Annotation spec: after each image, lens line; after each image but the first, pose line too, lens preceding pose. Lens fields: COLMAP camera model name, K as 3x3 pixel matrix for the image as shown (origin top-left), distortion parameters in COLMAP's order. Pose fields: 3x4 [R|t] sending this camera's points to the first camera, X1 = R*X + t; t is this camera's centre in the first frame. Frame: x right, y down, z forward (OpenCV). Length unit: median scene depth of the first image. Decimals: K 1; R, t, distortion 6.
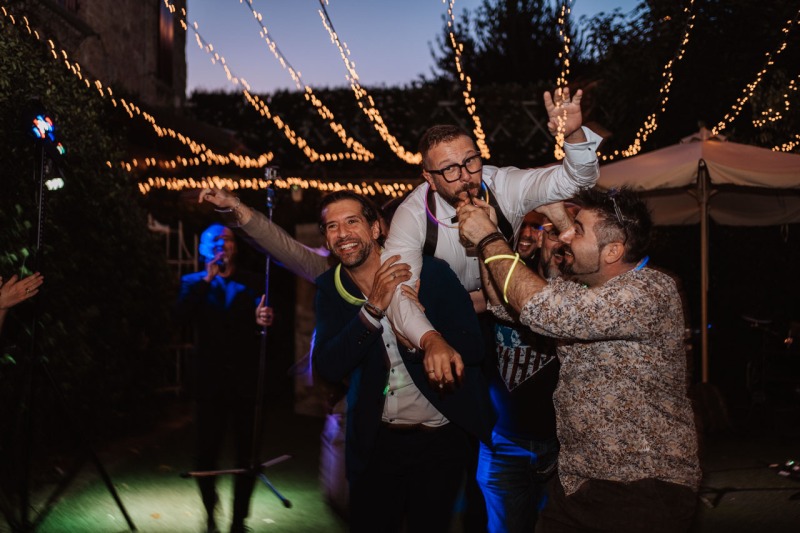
lens RADIAL K [[784.6, 0, 400.1], [0, 784.6, 267.8], [0, 0, 1]] dist [0.018029, 0.000000]
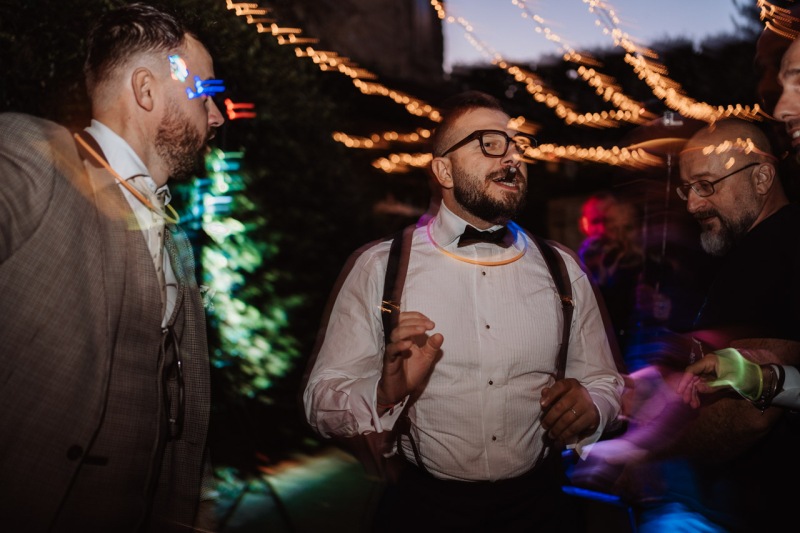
lens RADIAL K [[784.6, 0, 398.4], [0, 784.6, 264.6], [0, 0, 1]] dist [0.018029, 0.000000]
pose [[0.932028, -0.008004, -0.362298, 0.024306], [0.012577, 0.999868, 0.010266, 0.007027], [0.362168, -0.014125, 0.932006, 0.132789]]
